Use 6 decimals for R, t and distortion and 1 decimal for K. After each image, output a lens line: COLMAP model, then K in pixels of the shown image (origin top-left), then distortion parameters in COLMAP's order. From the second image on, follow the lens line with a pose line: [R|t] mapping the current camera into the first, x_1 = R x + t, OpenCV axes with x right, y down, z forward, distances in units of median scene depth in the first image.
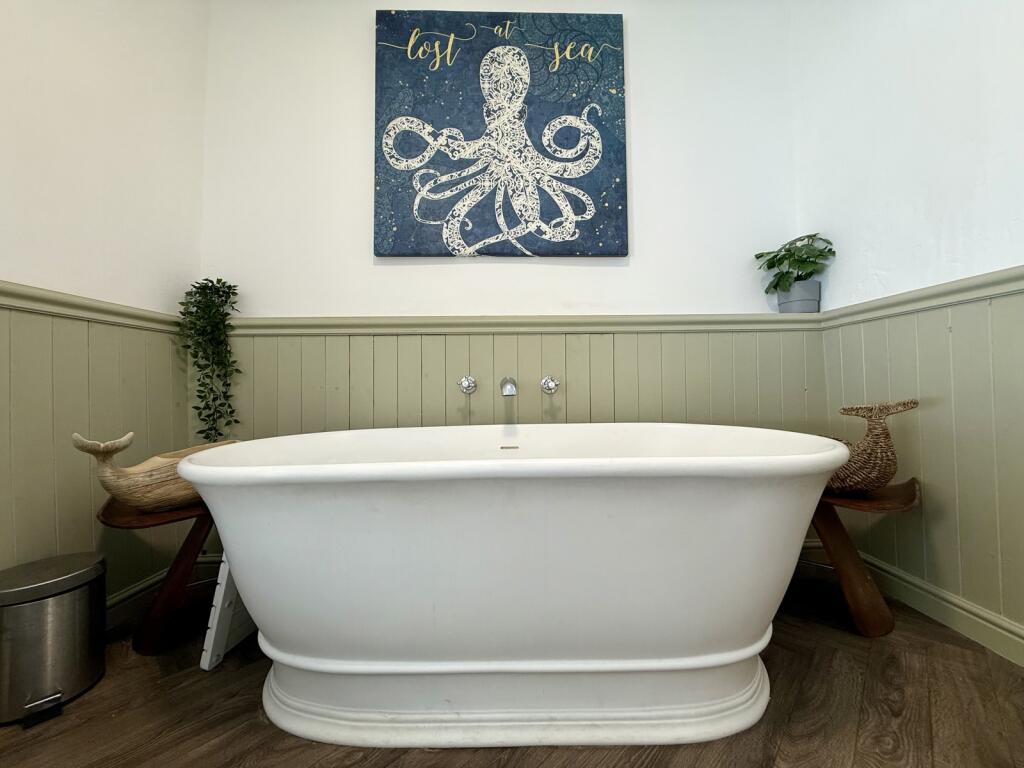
lens RADIAL K [[406.9, 0, 510.4], [0, 406.9, 383.4], [0, 0, 1]] dist [0.000193, -0.000346]
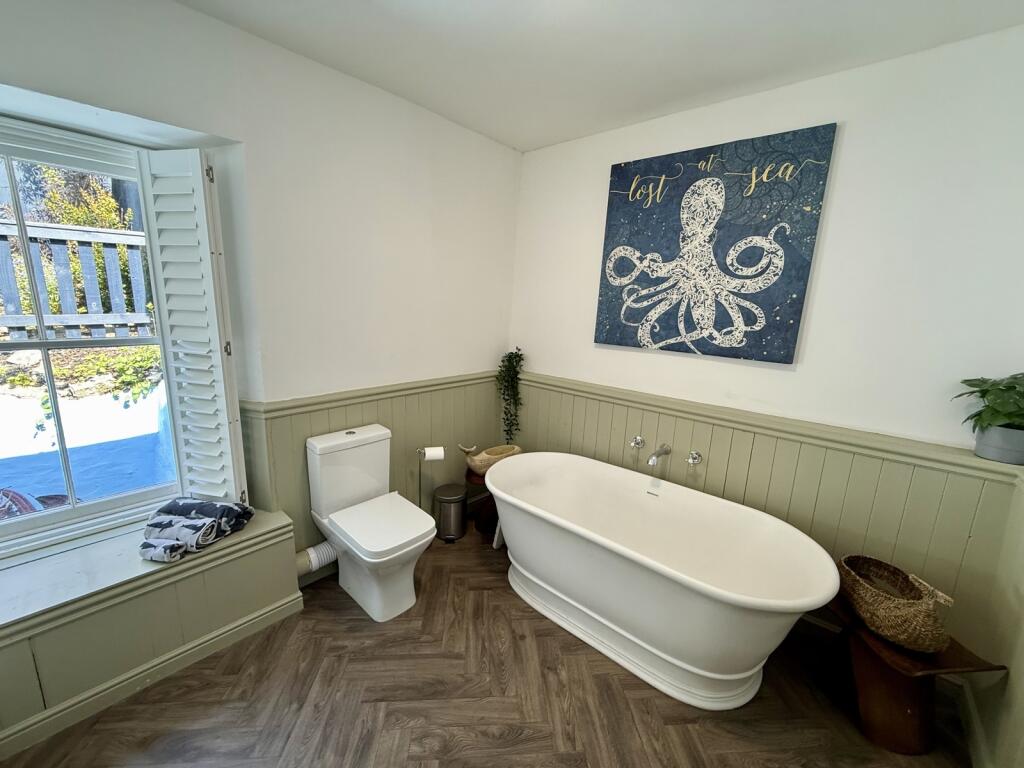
lens RADIAL K [[406.9, 0, 511.6], [0, 406.9, 384.6], [0, 0, 1]] dist [0.000193, -0.000346]
pose [[0.750802, 0.169918, -0.638297, 0.437015], [-0.039147, 0.976094, 0.213795, -0.474337], [0.659366, -0.135530, 0.739505, -0.365785]]
